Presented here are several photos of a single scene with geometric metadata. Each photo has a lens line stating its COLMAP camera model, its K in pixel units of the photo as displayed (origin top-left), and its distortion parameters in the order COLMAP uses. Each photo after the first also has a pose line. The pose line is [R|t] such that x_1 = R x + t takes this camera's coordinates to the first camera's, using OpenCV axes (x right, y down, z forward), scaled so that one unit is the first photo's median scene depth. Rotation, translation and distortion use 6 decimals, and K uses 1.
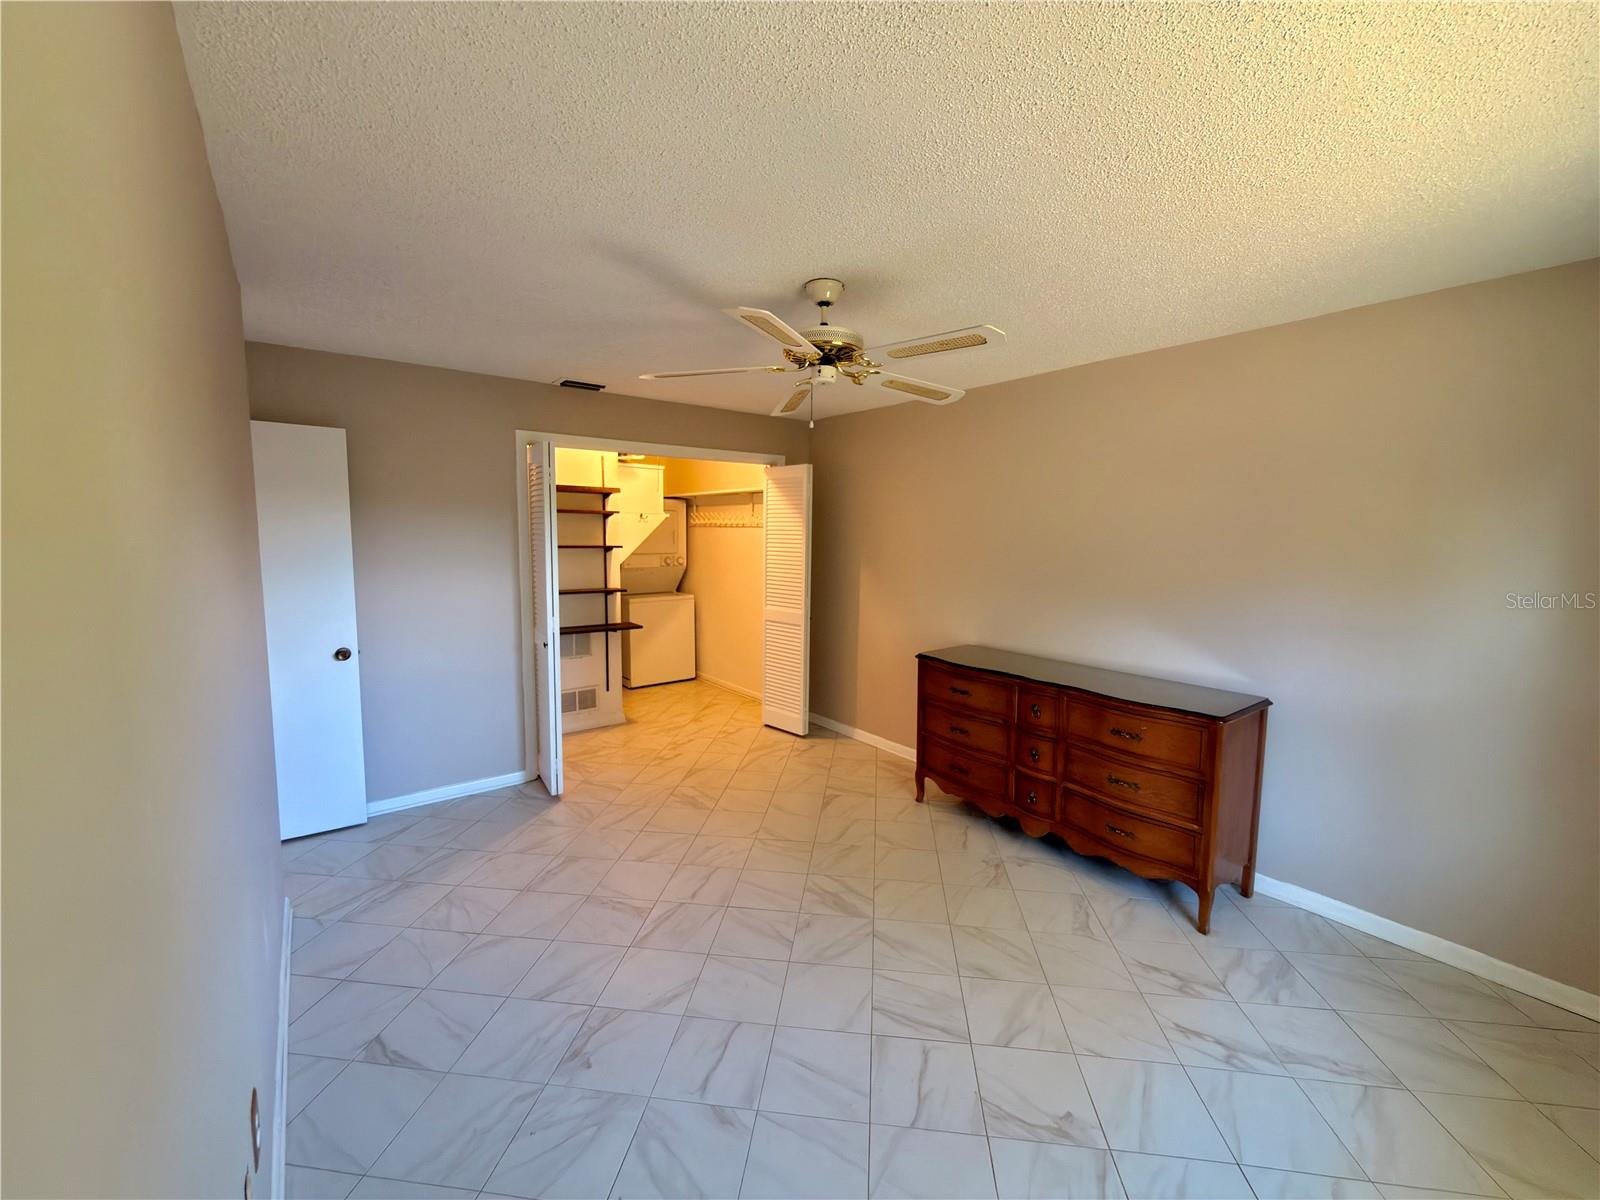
lens RADIAL K [[643.2, 0, 800.0], [0, 643.2, 600.0], [0, 0, 1]] dist [0.000944, -0.000038]
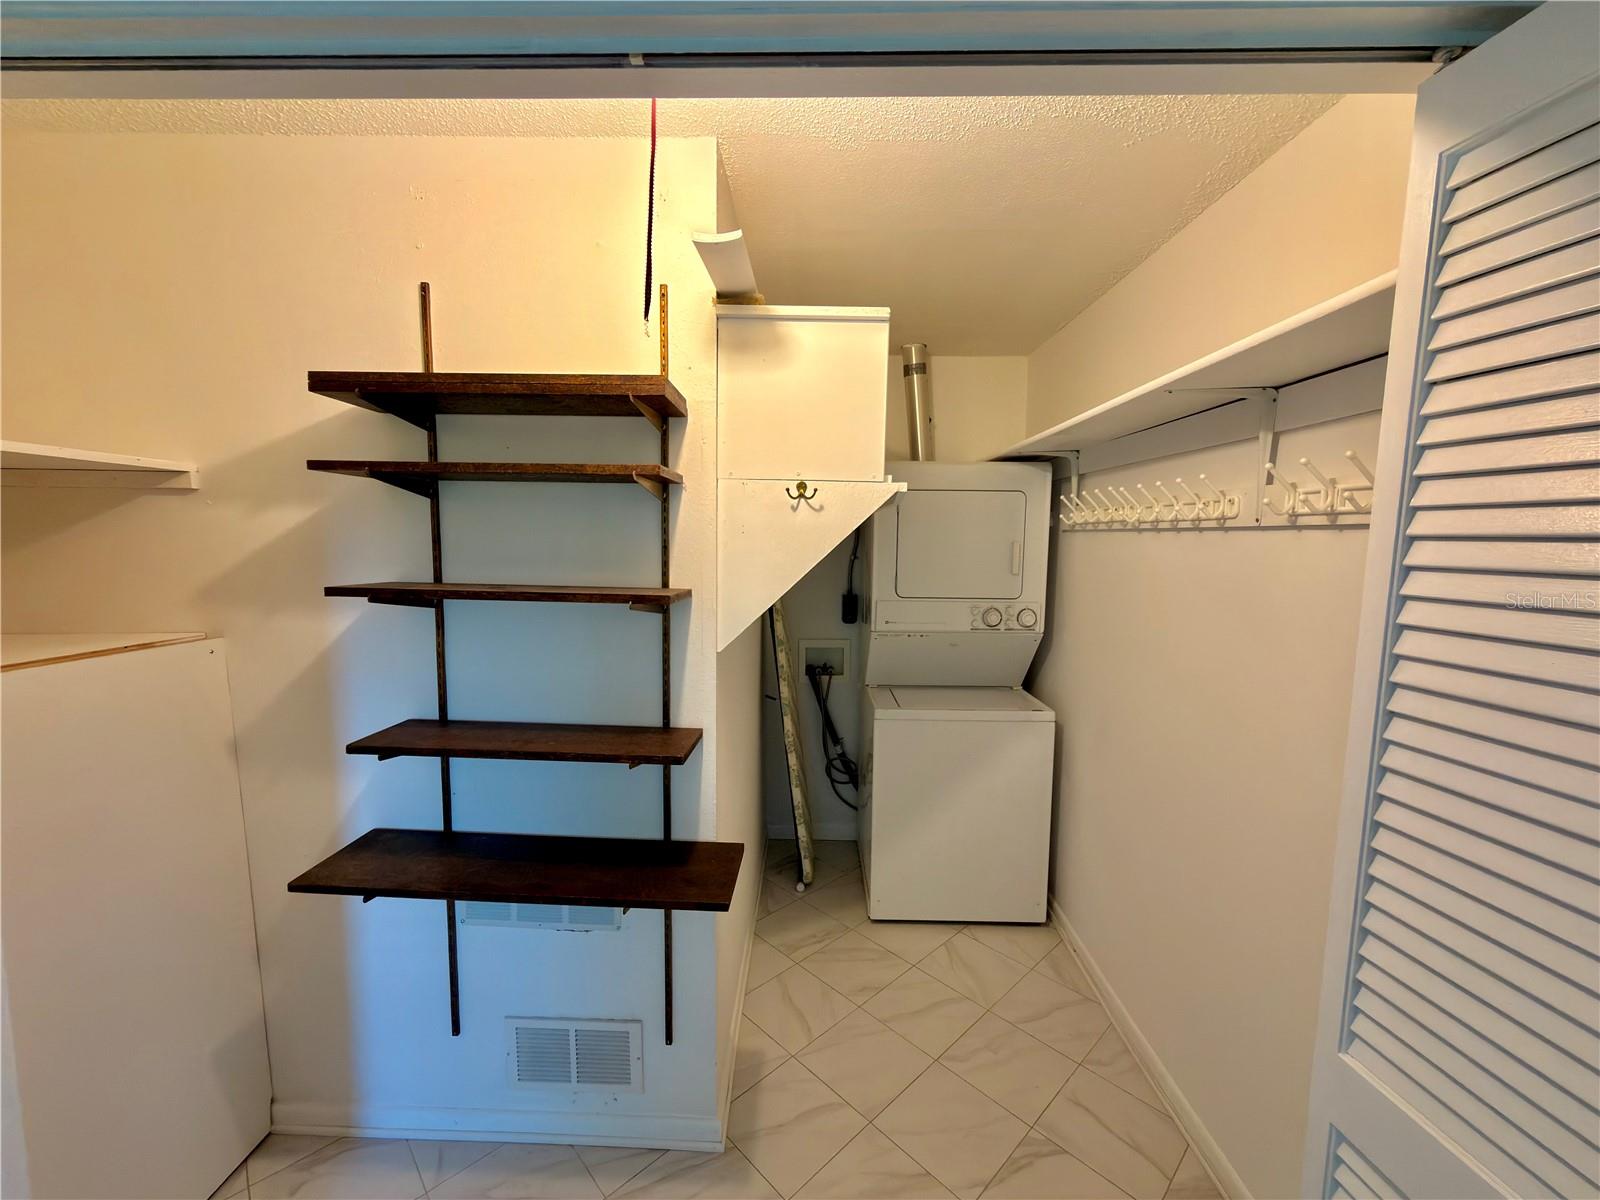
lens RADIAL K [[643.2, 0, 800.0], [0, 643.2, 600.0], [0, 0, 1]] dist [0.000944, -0.000038]
pose [[0.779362, 0.063186, -0.623379, -0.061906], [-0.073939, 0.997225, 0.008639, -0.081030], [0.622195, 0.039359, 0.781872, 0.751257]]
